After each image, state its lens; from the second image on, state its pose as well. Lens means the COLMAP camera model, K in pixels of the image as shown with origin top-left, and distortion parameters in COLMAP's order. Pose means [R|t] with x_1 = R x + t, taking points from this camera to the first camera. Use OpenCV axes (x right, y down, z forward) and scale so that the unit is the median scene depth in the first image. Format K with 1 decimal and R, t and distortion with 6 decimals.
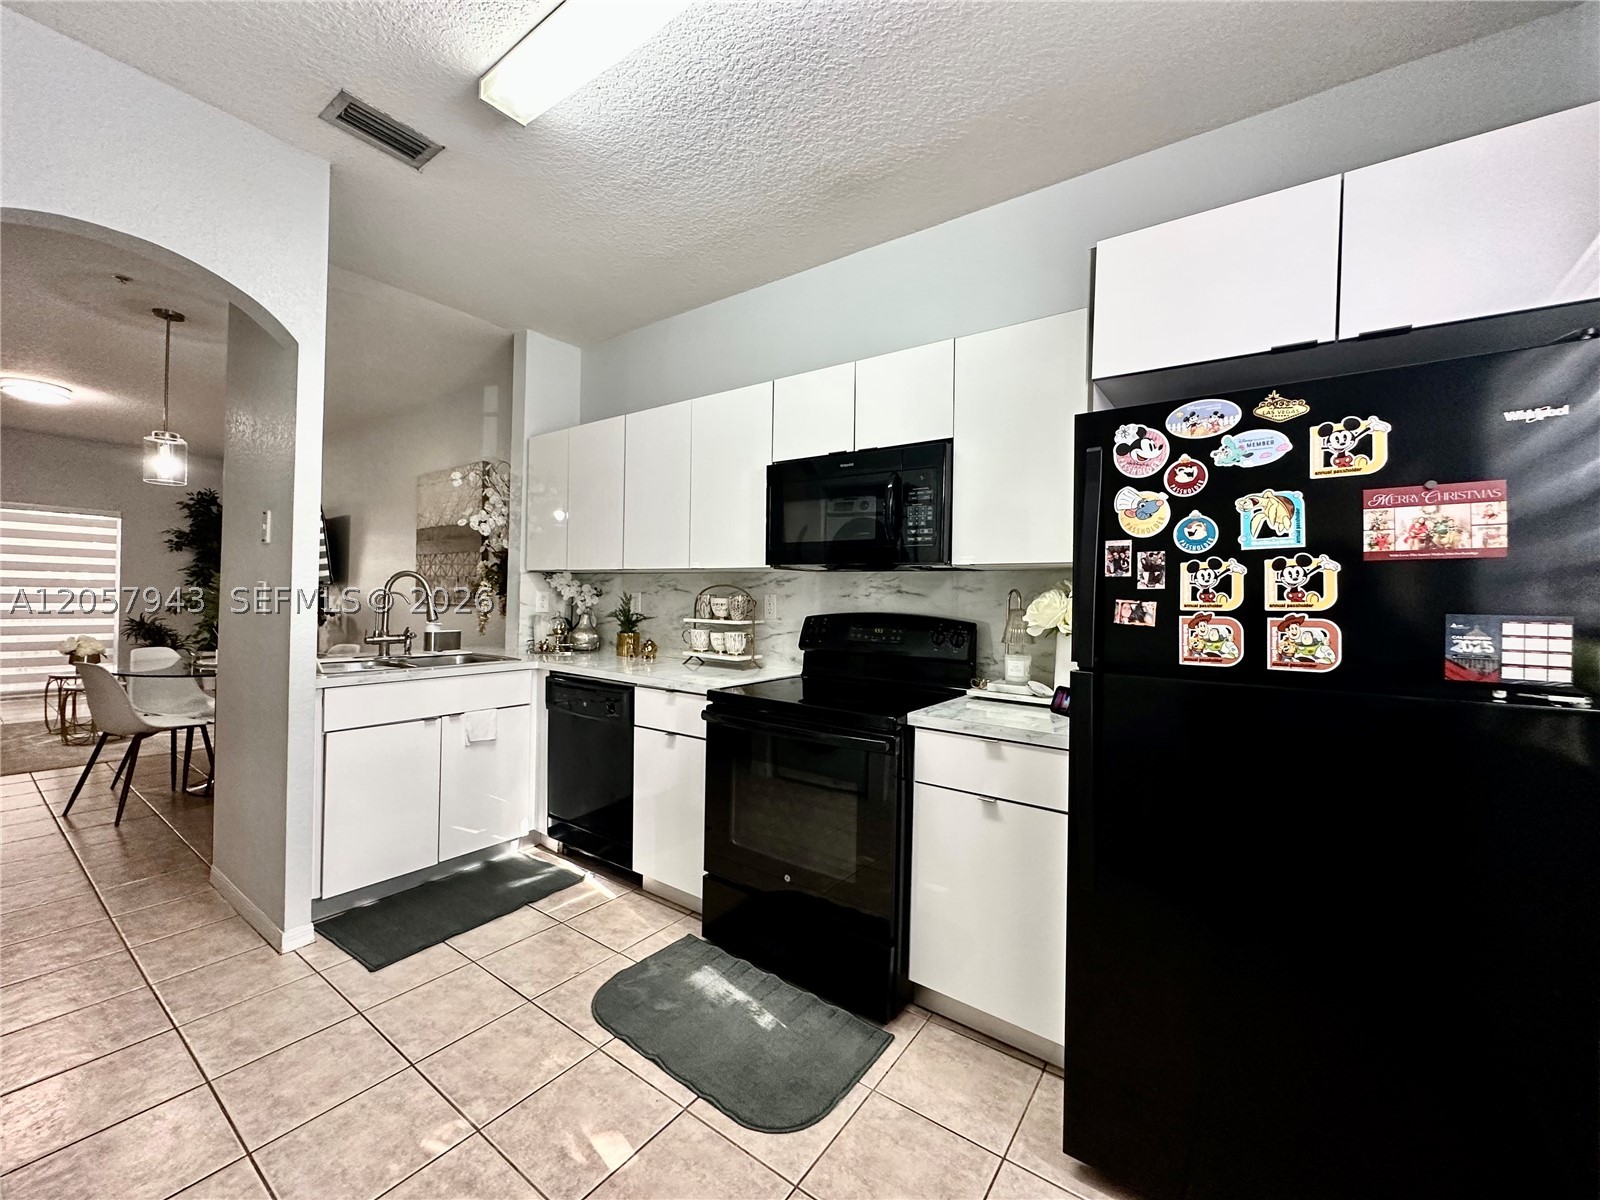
lens RADIAL K [[636.0, 0, 801.4], [0, 636.0, 599.1], [0, 0, 1]] dist [-0.003951, -0.000420]
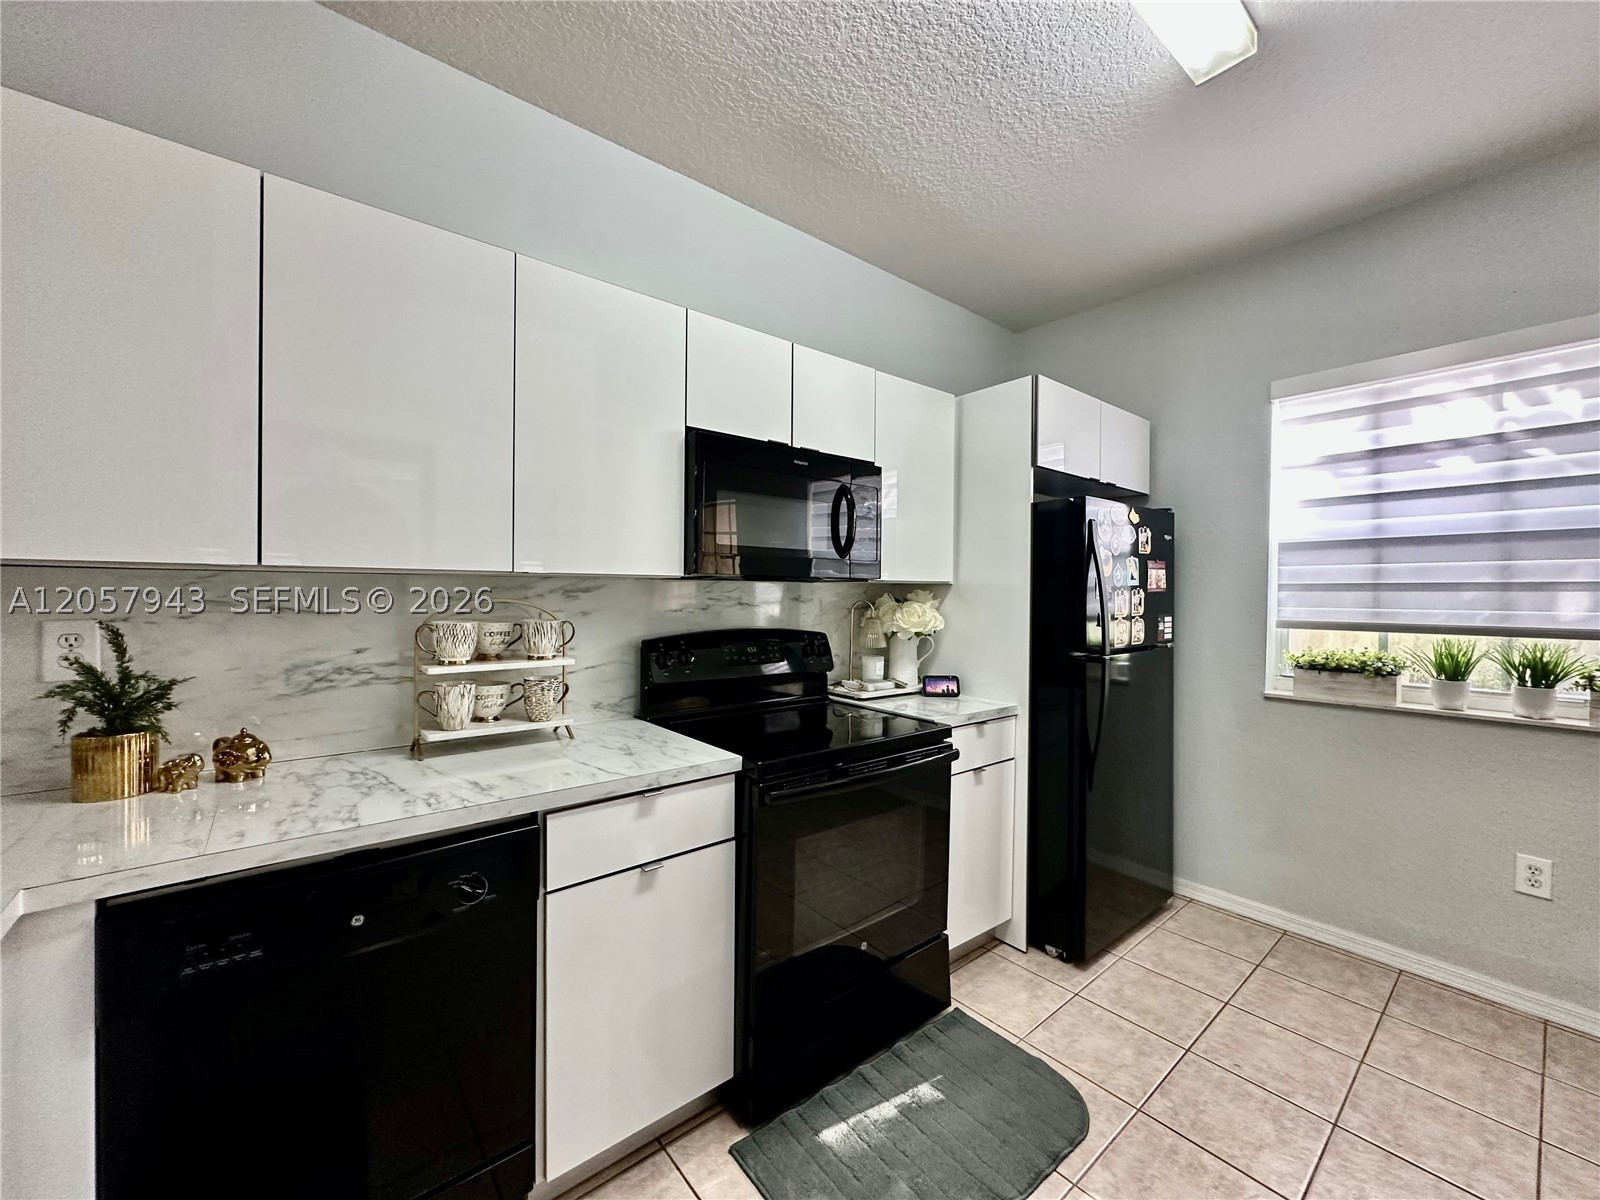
lens RADIAL K [[636.0, 0, 805.3], [0, 636.0, 599.4], [0, 0, 1]] dist [-0.003951, -0.000420]
pose [[0.254298, -0.028612, 0.966703, -0.701868], [0.002581, 0.999579, 0.028906, -0.044197], [-0.967122, -0.004855, 0.254265, 0.702703]]
